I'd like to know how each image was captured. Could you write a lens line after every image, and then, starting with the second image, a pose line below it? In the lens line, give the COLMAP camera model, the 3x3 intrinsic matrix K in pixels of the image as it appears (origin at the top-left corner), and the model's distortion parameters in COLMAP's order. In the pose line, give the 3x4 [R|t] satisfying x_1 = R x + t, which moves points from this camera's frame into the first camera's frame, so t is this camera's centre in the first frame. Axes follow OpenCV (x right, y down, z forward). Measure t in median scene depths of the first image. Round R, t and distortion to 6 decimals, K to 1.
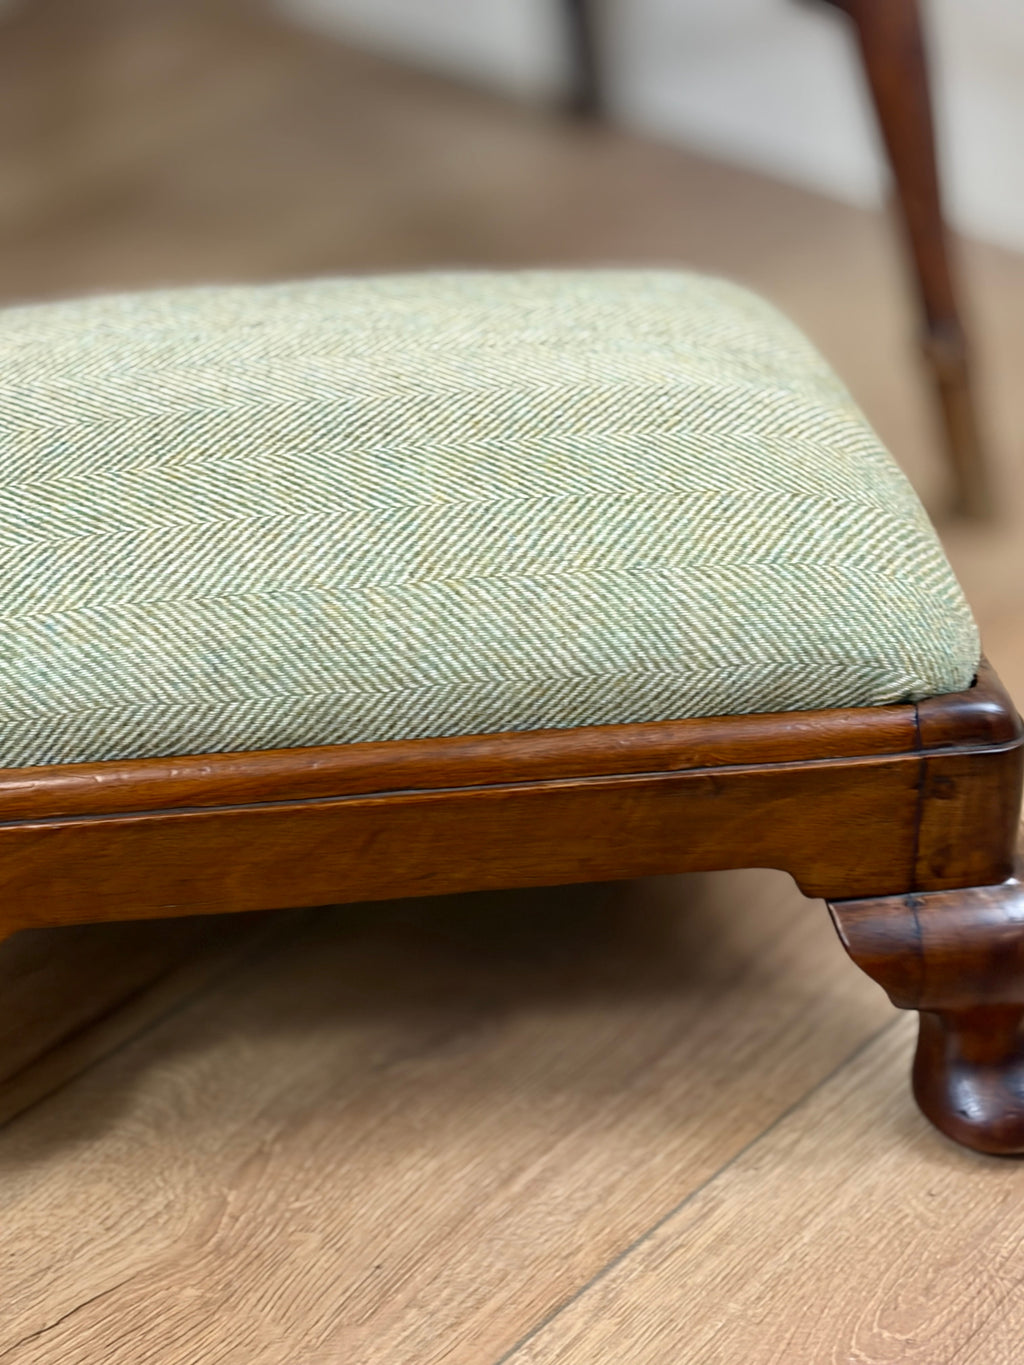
lens RADIAL K [[3220.4, 0, 457.9], [0, 3220.4, 650.6], [0, 0, 1]] dist [0.209893, 0.226059]
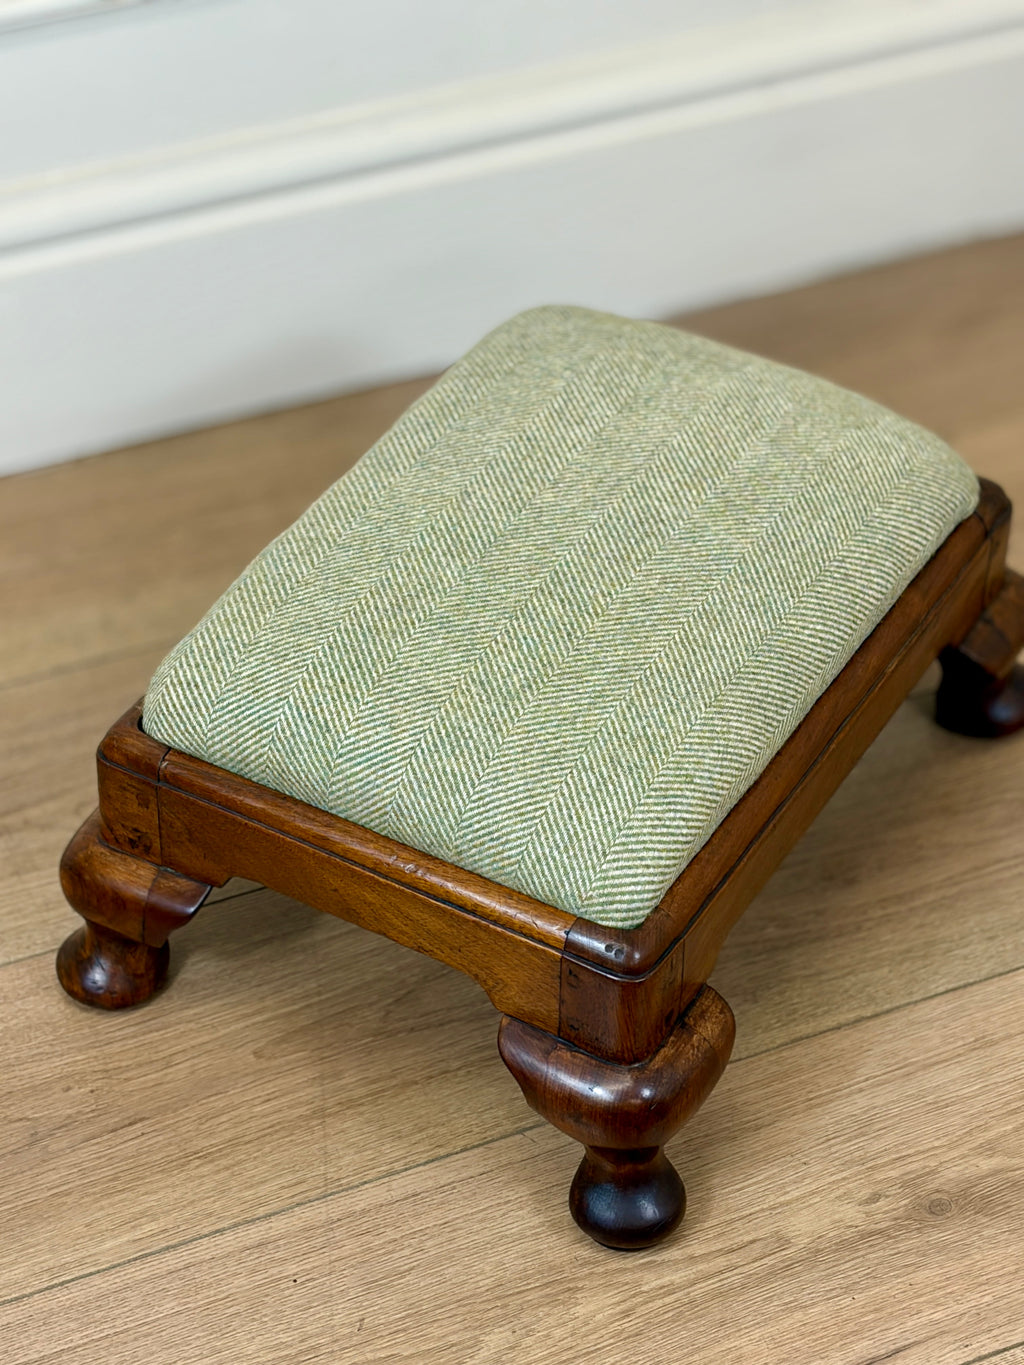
lens RADIAL K [[3308.1, 0, 499.5], [0, 3308.1, 686.0], [0, 0, 1]] dist [0.304111, -1.725049]
pose [[0.655275, -0.507424, 0.559586, -0.980552], [0.379817, 0.861659, 0.336574, -0.554628], [-0.652958, -0.008008, 0.757352, -0.083165]]
